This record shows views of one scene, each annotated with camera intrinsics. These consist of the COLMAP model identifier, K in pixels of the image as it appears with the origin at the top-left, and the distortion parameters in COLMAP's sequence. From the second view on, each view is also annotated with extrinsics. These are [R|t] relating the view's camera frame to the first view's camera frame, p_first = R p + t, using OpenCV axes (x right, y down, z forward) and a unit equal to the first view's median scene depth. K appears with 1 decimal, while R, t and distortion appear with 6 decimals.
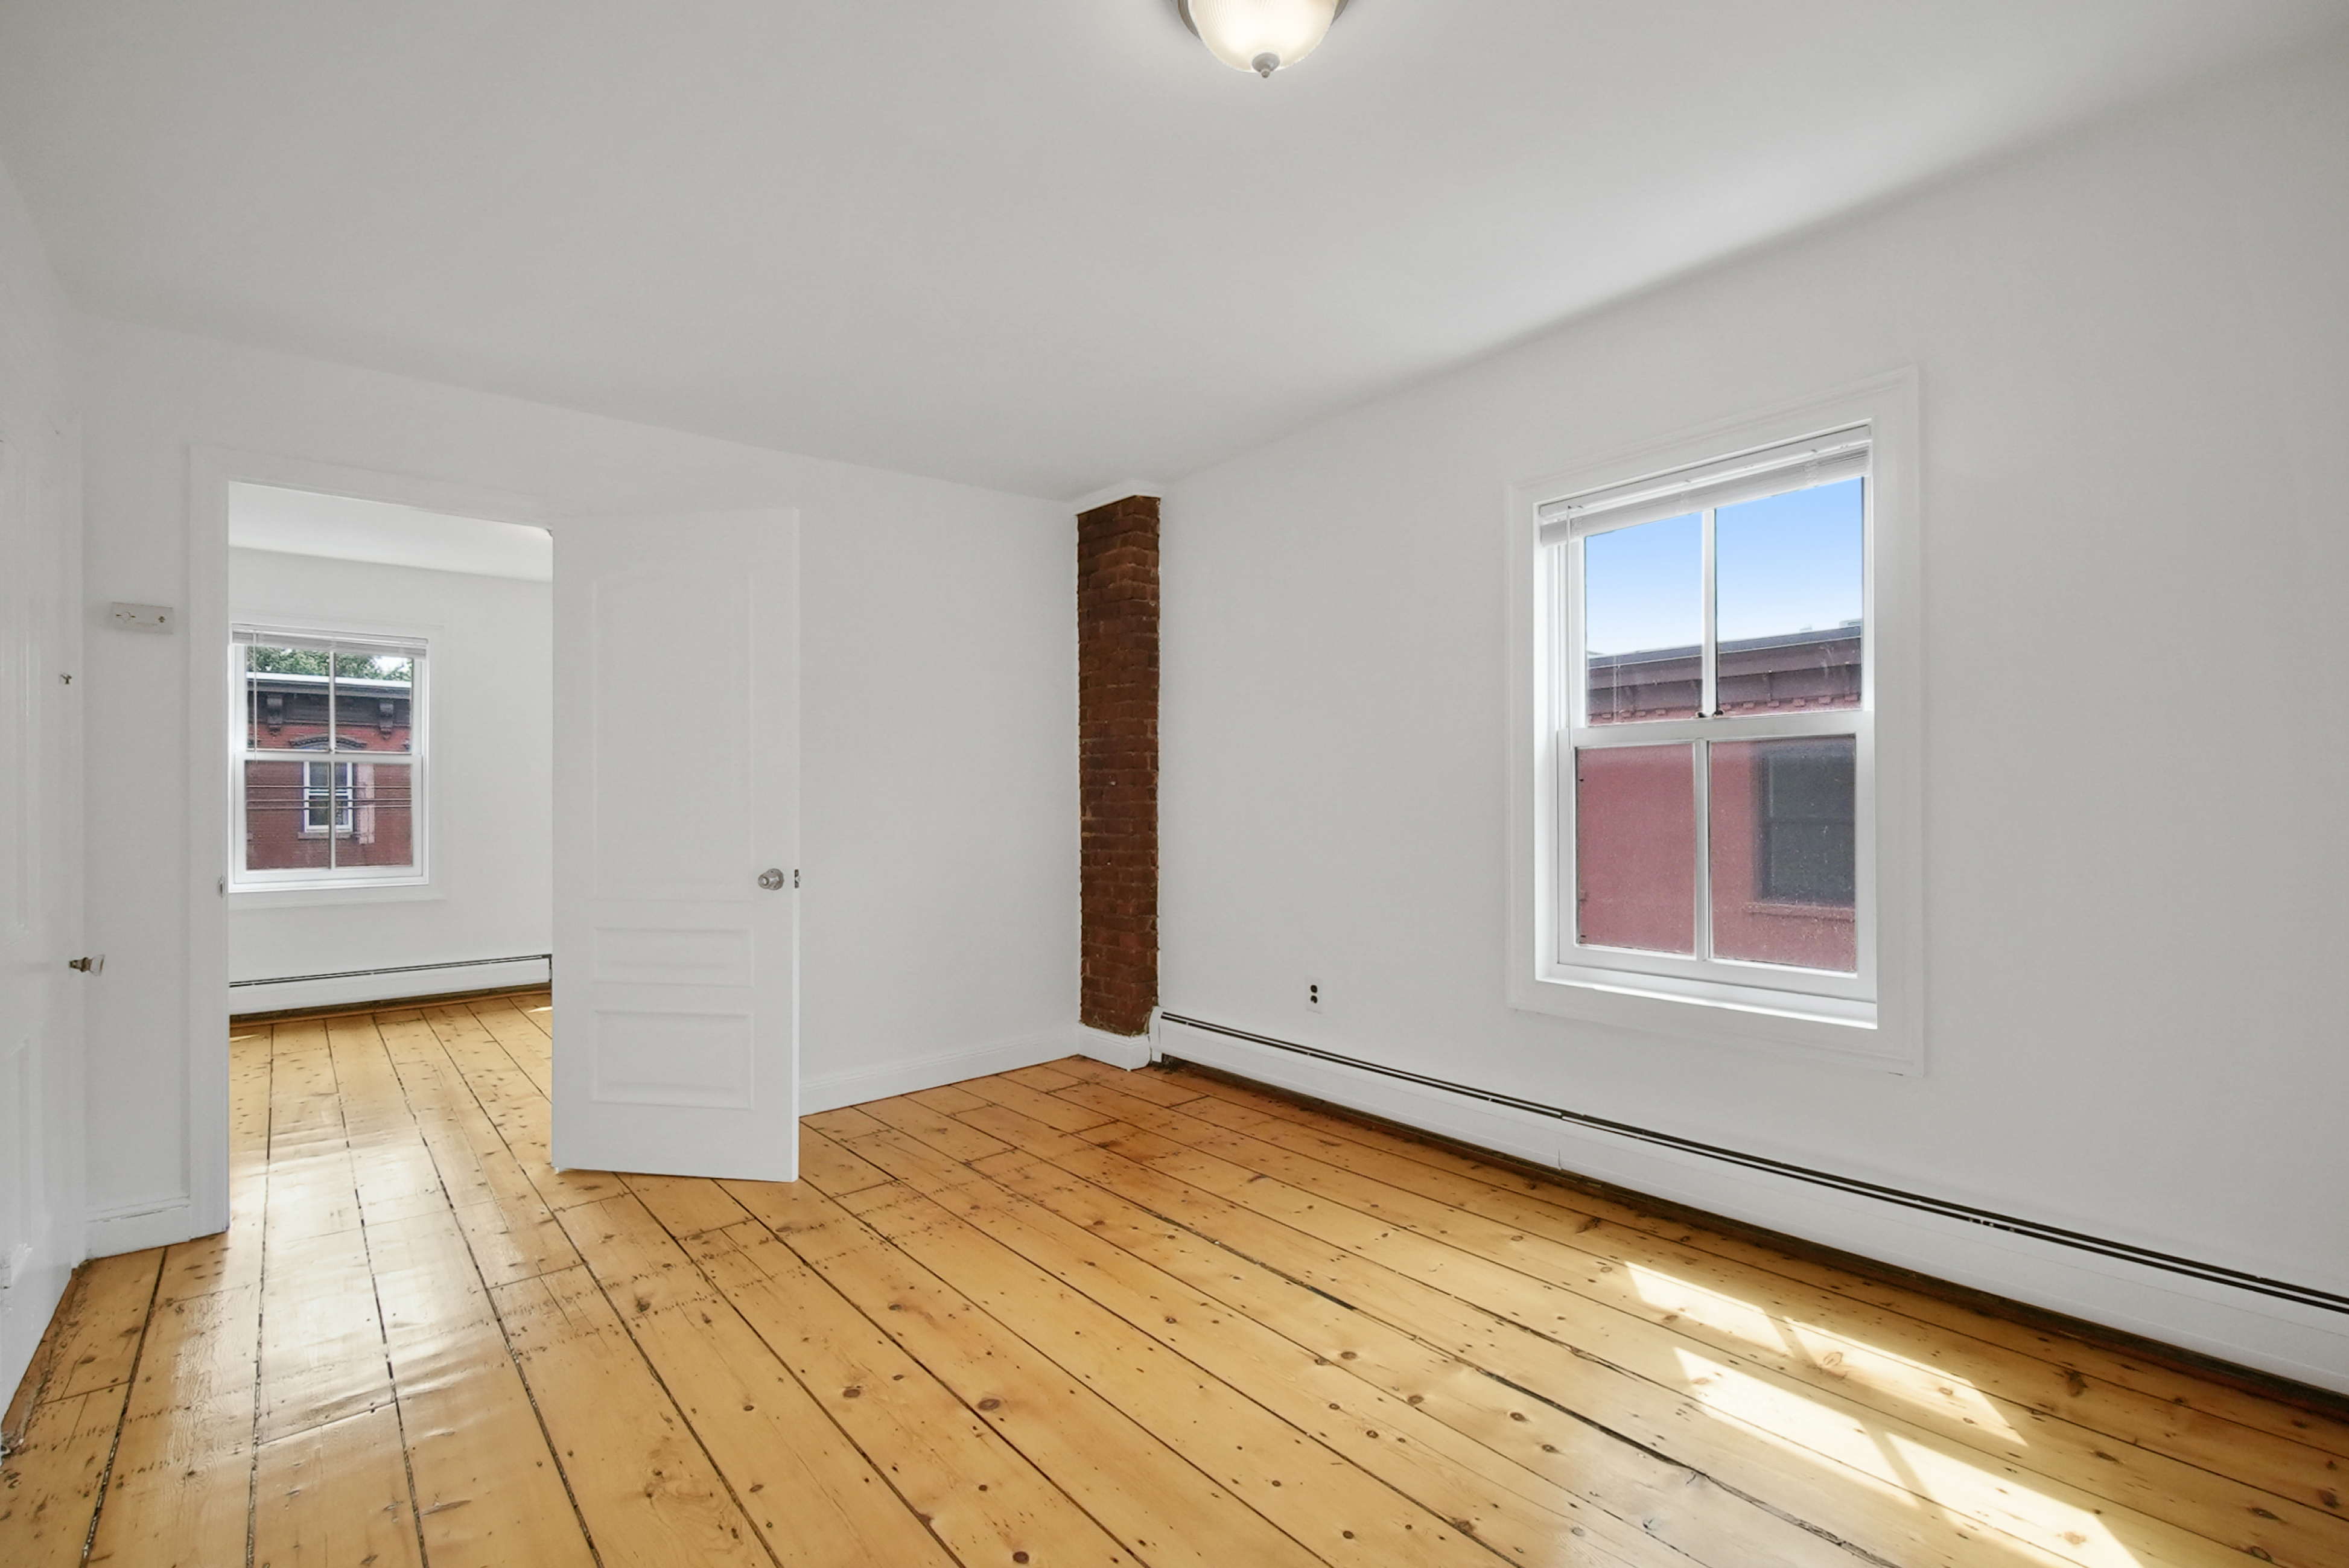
lens RADIAL K [[1062.1, 0, 1154.6], [0, 1062.1, 792.4], [0, 0, 1]] dist [0.021484, -0.003499]
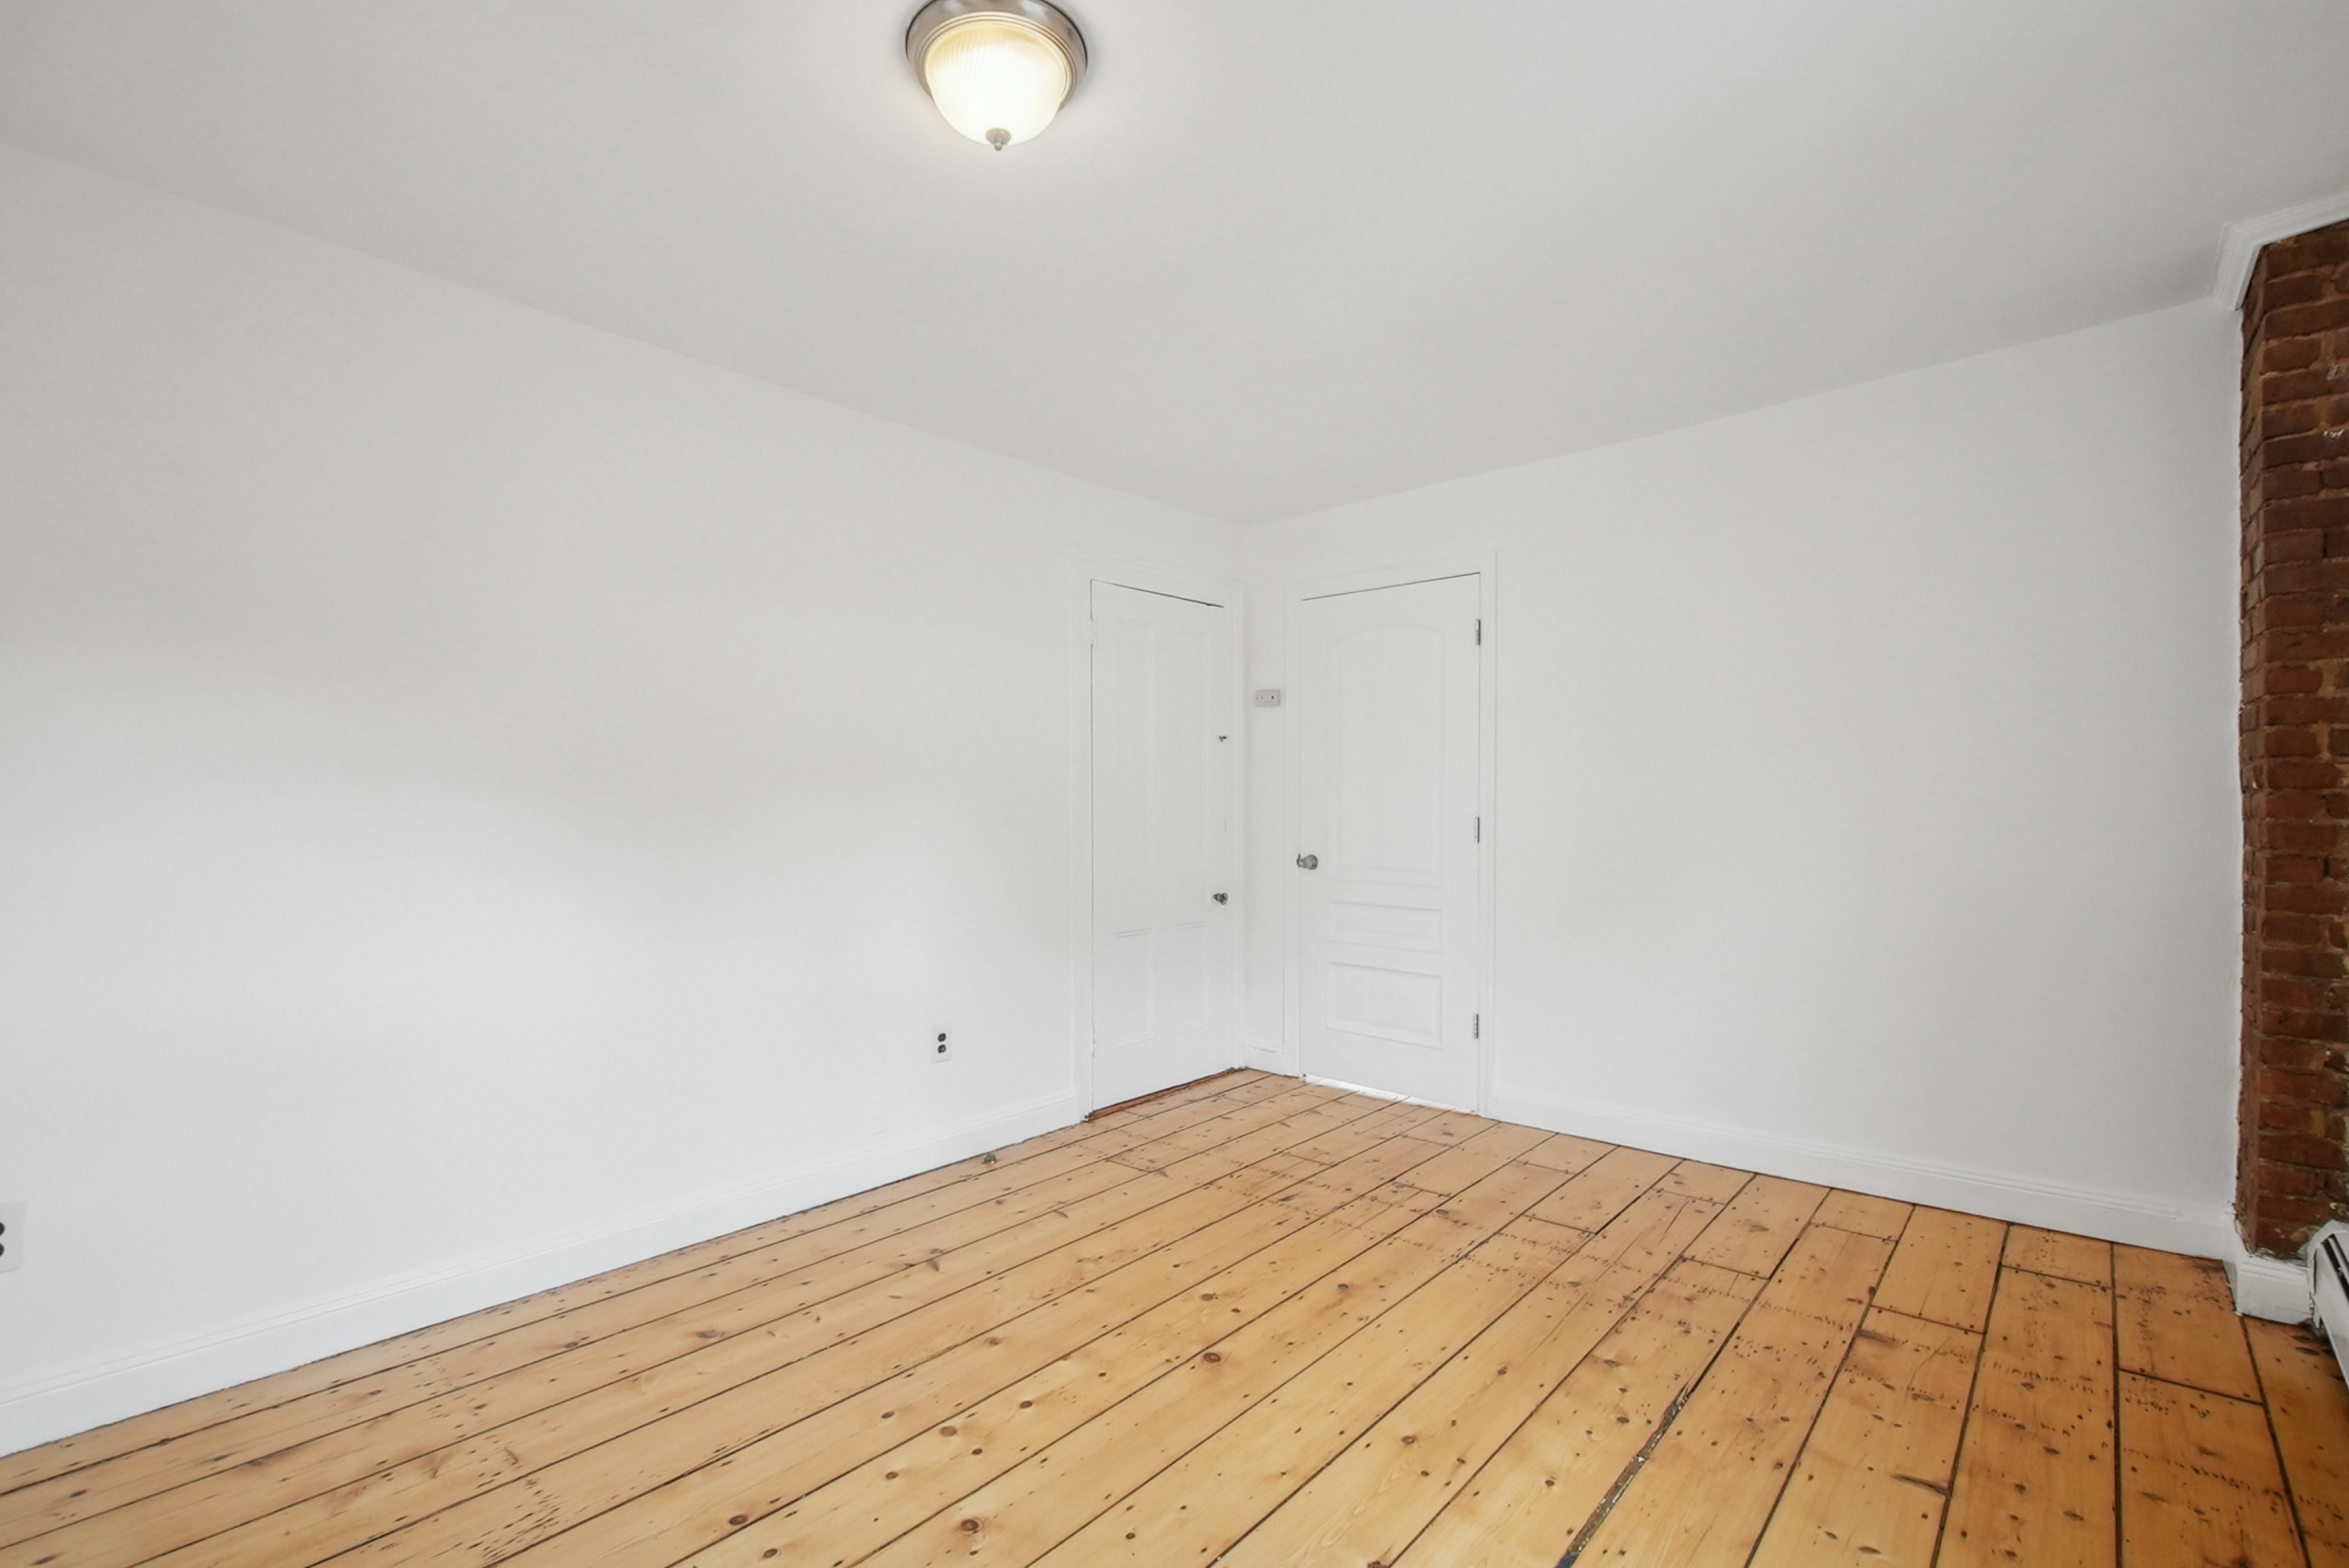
lens RADIAL K [[1062.1, 0, 1163.9], [0, 1062.1, 794.3], [0, 0, 1]] dist [0.021484, -0.003499]
pose [[0.144612, -0.003457, -0.989482, 0.622218], [0.005763, 0.999980, -0.002651, -0.009353], [0.989472, -0.005319, 0.144629, 0.521997]]
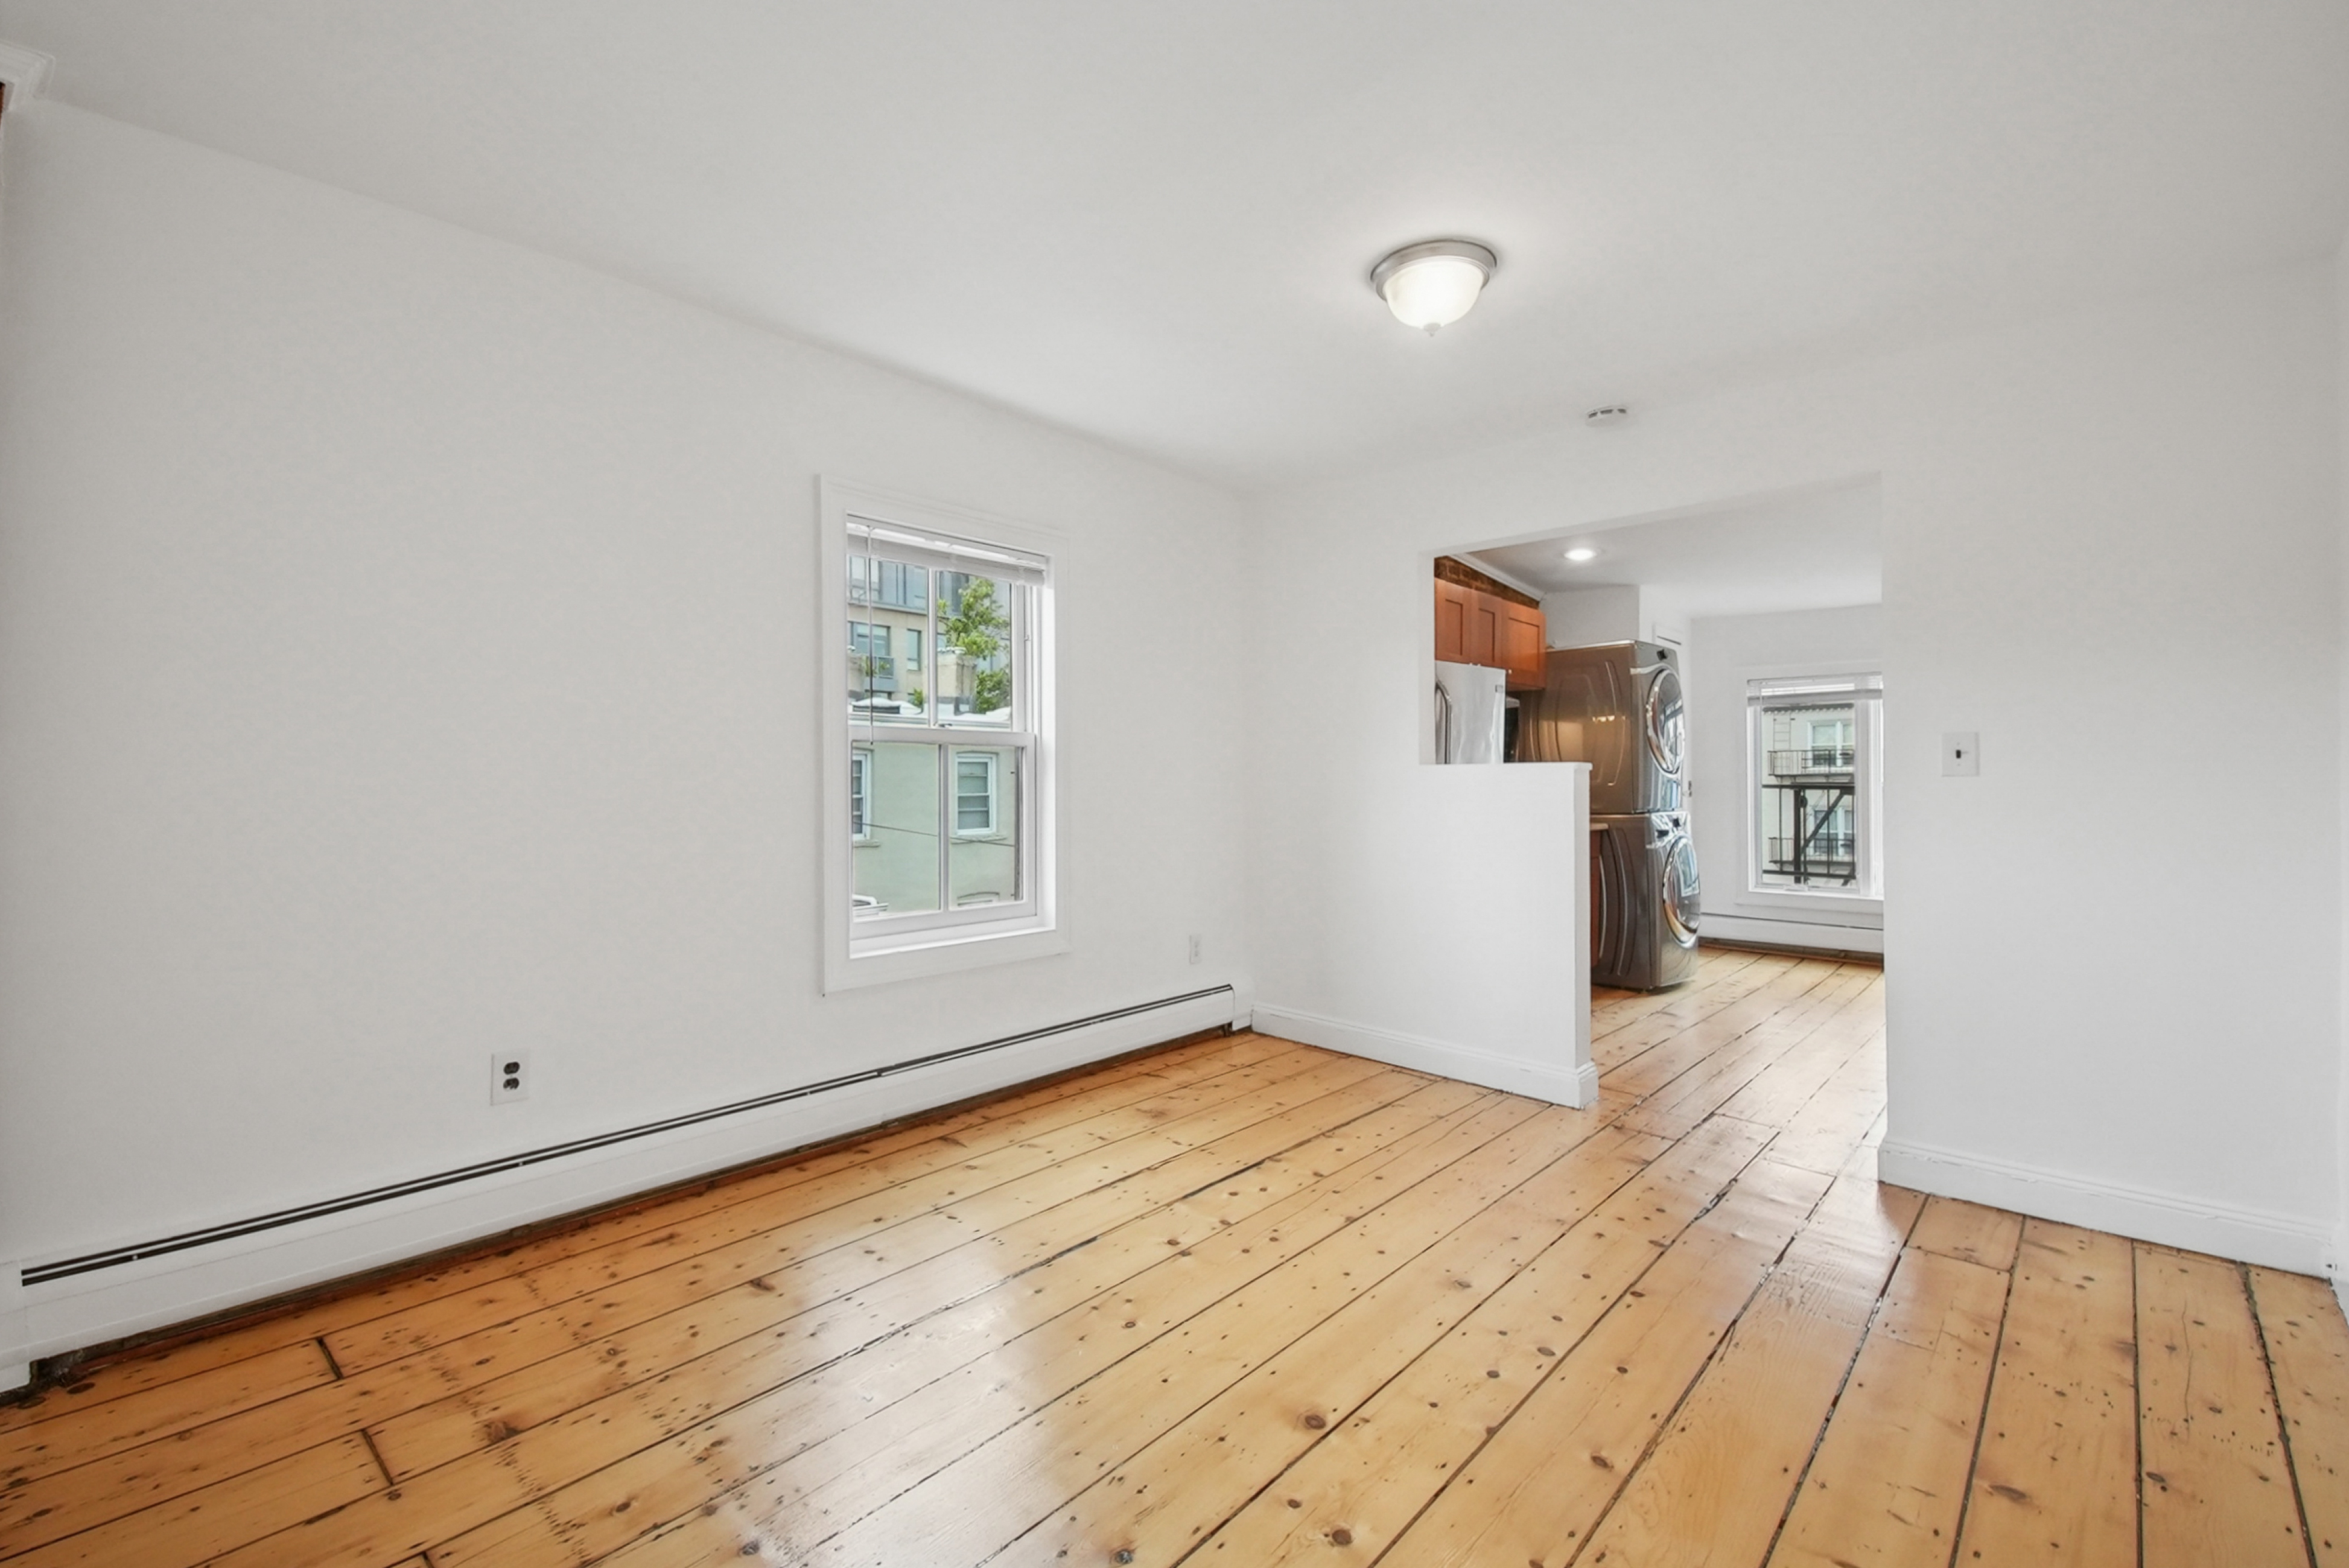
lens RADIAL K [[998.2, 0, 1174.6], [0, 998.2, 777.9], [0, 0, 1]] dist [0.042930, 0.000227]
pose [[-0.142914, 0.010888, 0.989675, -0.685815], [-0.006620, 0.999907, -0.011957, 0.005014], [-0.989713, -0.008260, -0.142828, 0.828470]]
